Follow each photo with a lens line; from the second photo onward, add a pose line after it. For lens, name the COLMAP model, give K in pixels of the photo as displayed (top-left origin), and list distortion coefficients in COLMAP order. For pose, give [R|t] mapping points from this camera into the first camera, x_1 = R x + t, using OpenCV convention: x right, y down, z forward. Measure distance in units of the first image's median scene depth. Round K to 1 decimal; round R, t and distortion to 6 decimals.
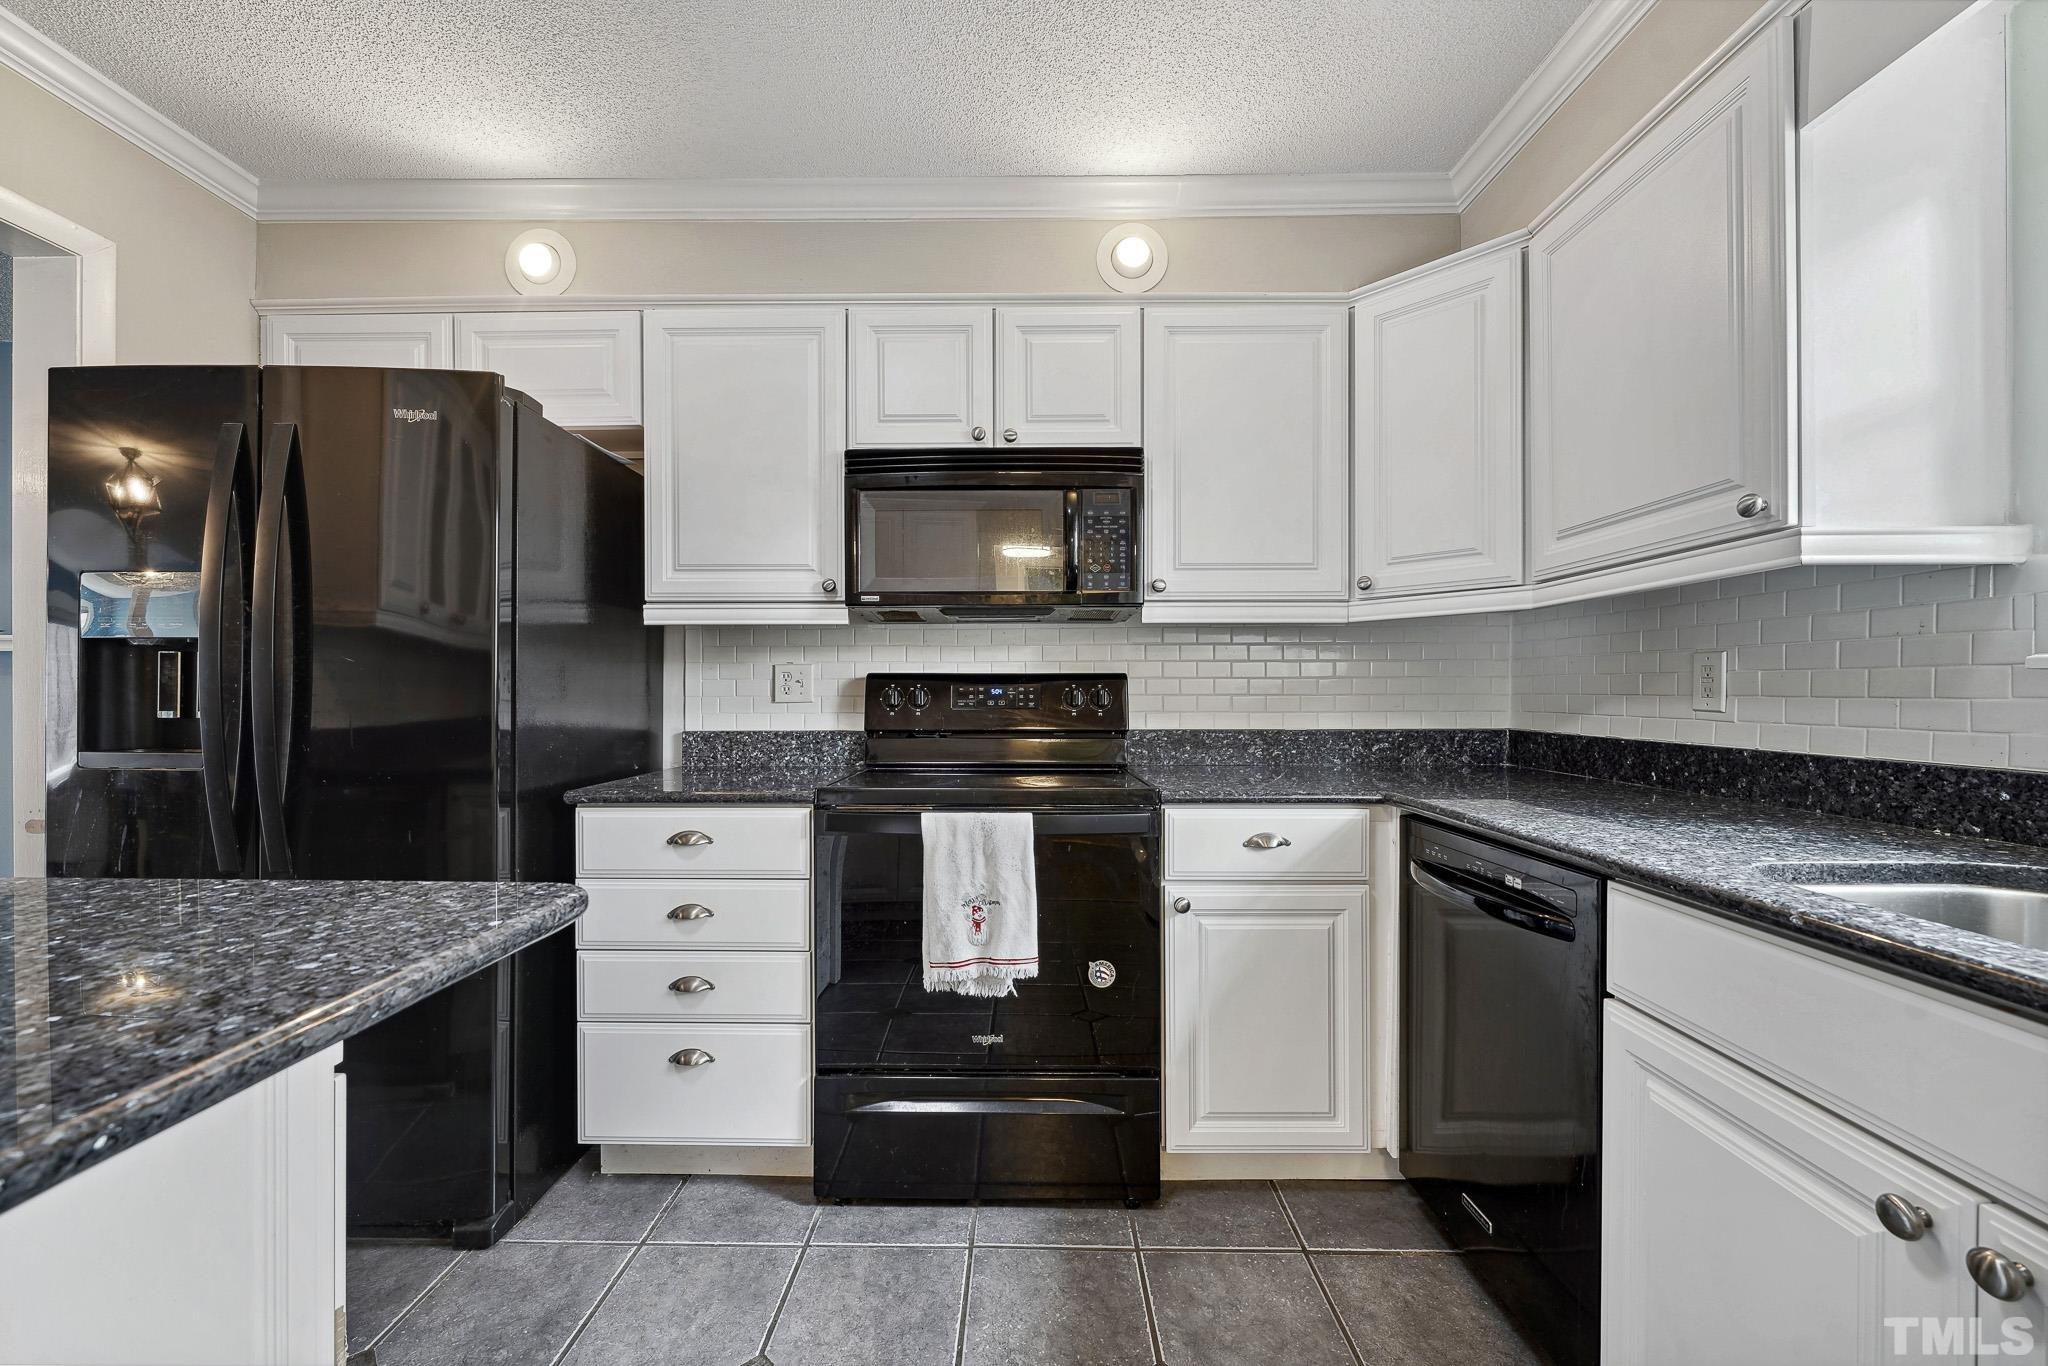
lens RADIAL K [[823.7, 0, 1015.1], [0, 823.7, 697.4], [0, 0, 1]] dist [-0.002697, -0.000195]
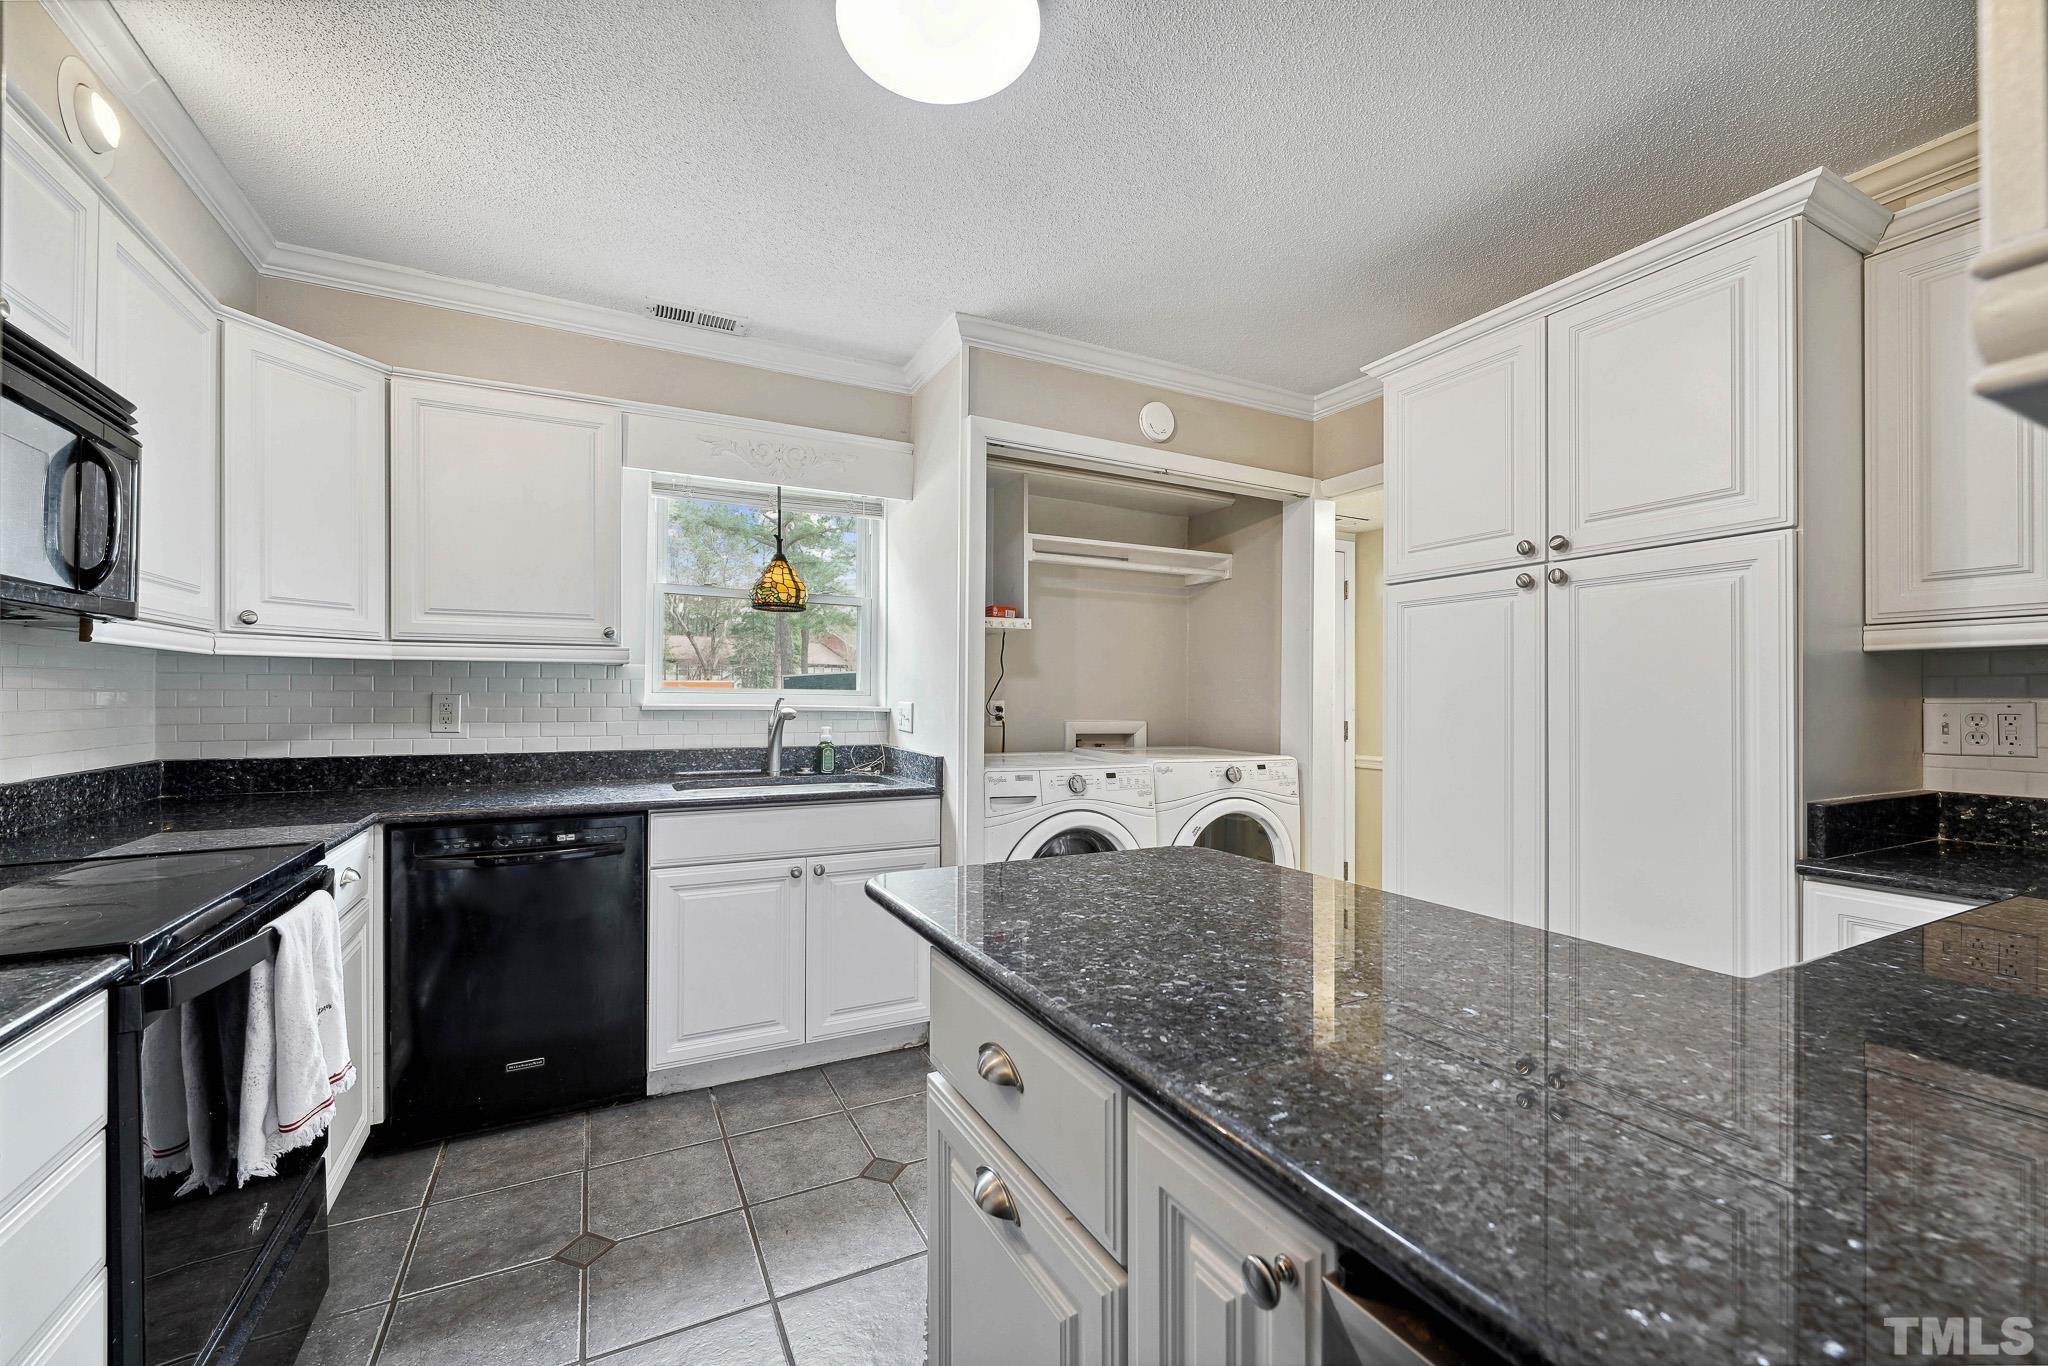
lens RADIAL K [[823.7, 0, 1015.1], [0, 823.7, 697.4], [0, 0, 1]] dist [-0.002697, -0.000195]
pose [[-0.472827, -0.002134, 0.881153, -0.979602], [0.002385, 0.999990, 0.003701, -0.049590], [-0.881152, 0.003851, -0.472817, 0.732674]]
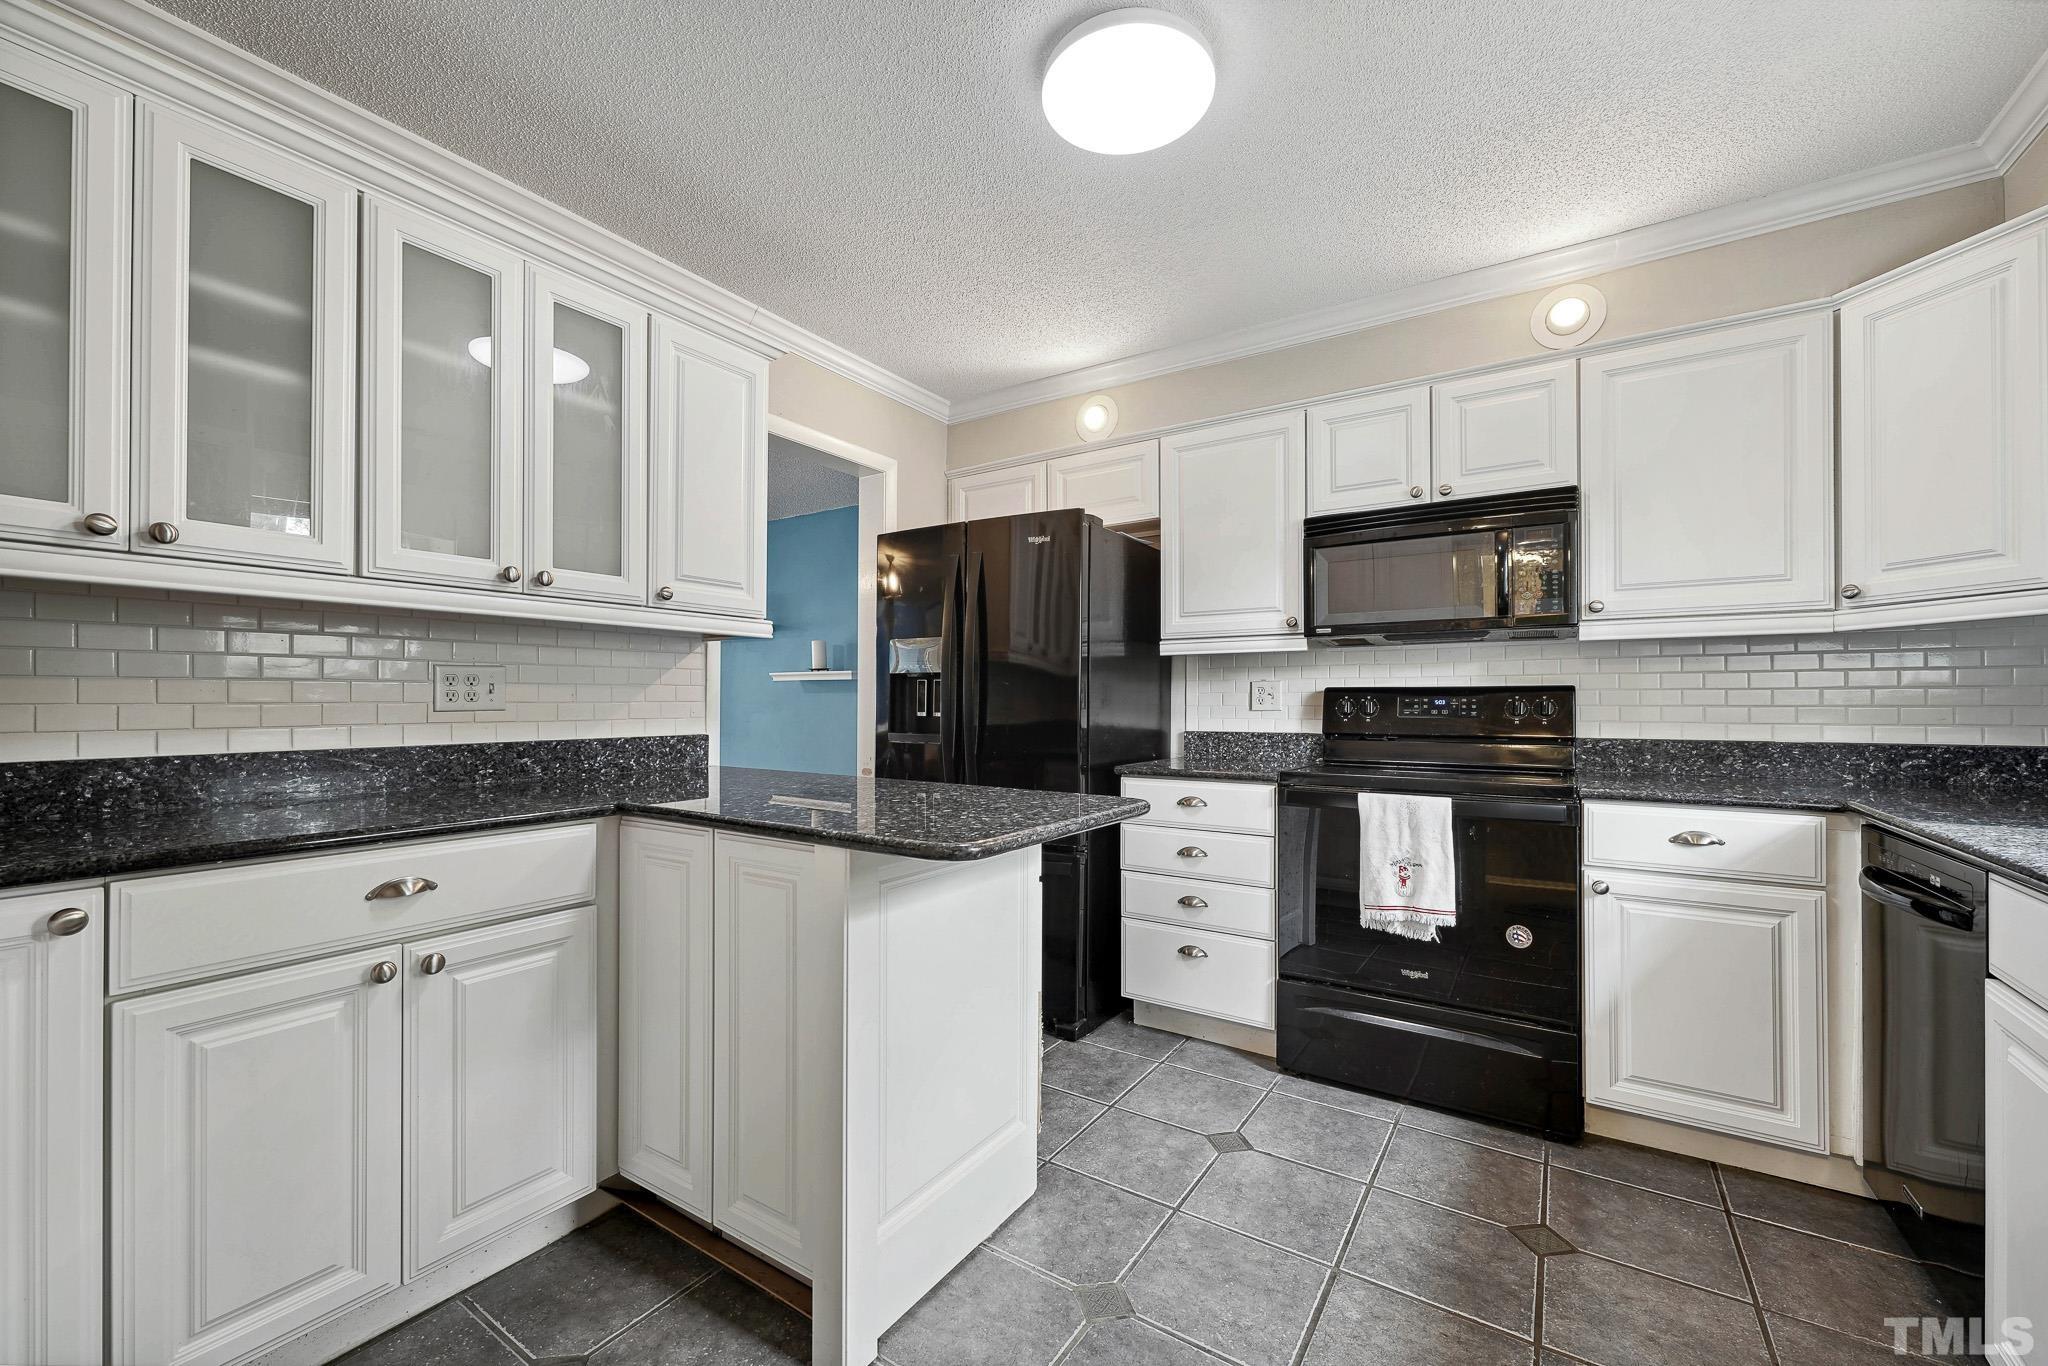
lens RADIAL K [[823.7, 0, 1015.1], [0, 823.7, 697.4], [0, 0, 1]] dist [-0.002697, -0.000195]
pose [[0.840813, -0.001959, -0.541323, 0.130958], [-0.005672, 0.999907, -0.012429, 0.004845], [0.541297, 0.013520, 0.840723, -0.396109]]
